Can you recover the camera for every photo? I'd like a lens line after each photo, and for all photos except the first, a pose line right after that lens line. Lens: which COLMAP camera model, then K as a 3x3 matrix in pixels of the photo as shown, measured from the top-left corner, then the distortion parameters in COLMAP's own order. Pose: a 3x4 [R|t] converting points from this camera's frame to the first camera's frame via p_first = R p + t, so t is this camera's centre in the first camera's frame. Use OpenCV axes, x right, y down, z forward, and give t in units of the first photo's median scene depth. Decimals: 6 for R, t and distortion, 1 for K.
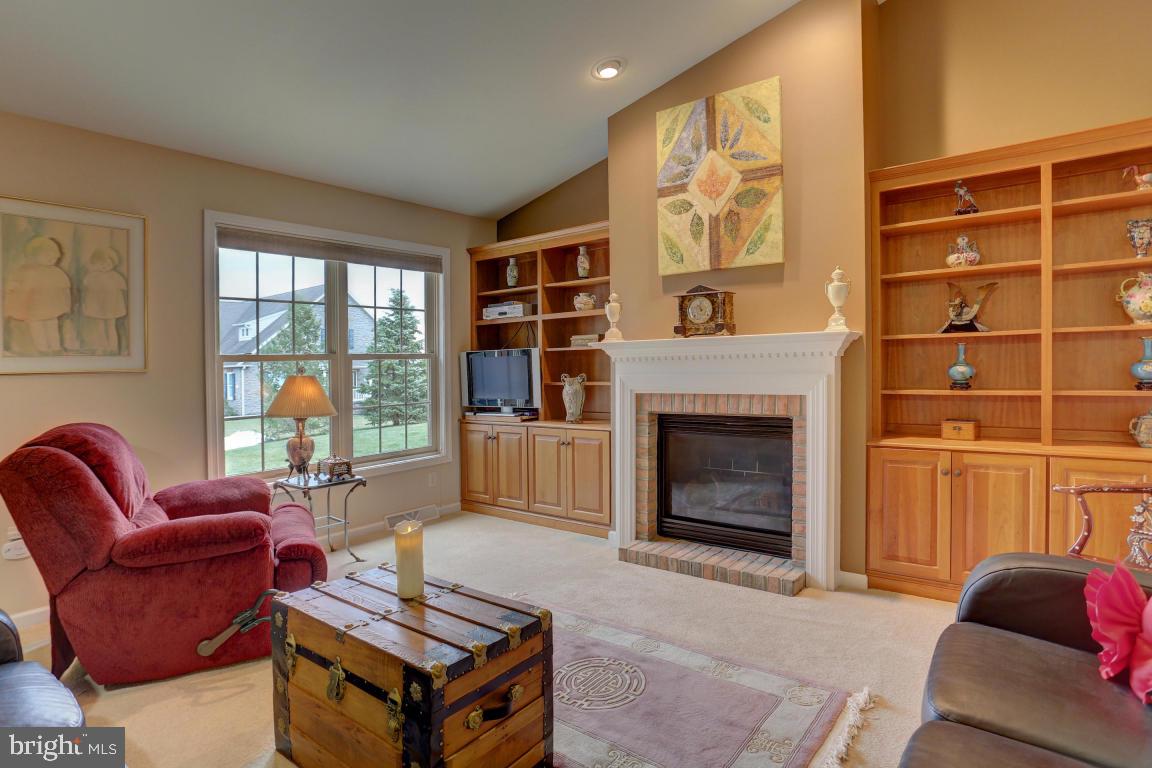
lens RADIAL K [[629.5, 0, 521.6], [0, 629.5, 377.2], [0, 0, 1]] dist [-0.068189, 0.028128]
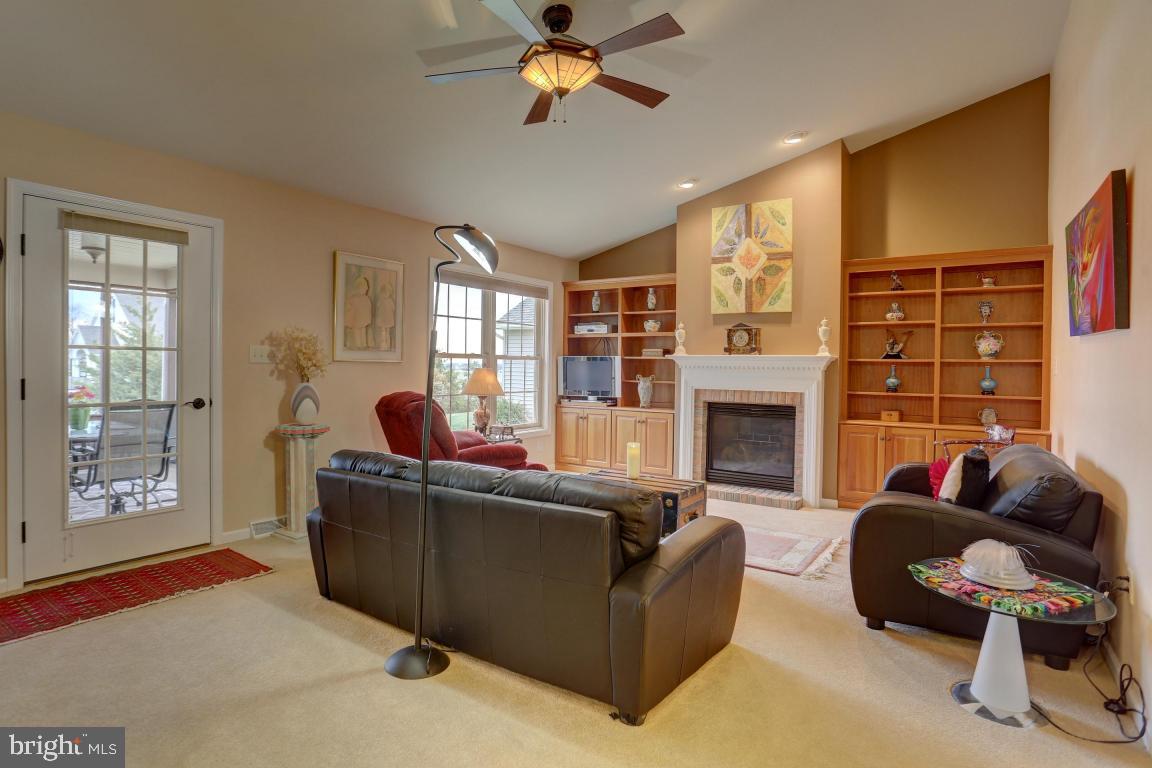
lens RADIAL K [[593.9, 0, 565.6], [0, 593.9, 354.9], [0, 0, 1]] dist [-0.072844, 0.038668]
pose [[0.994952, 0.042298, 0.091001, -0.288729], [-0.038679, 0.998403, -0.041176, 0.015130], [-0.092597, 0.037448, 0.994999, -0.453861]]
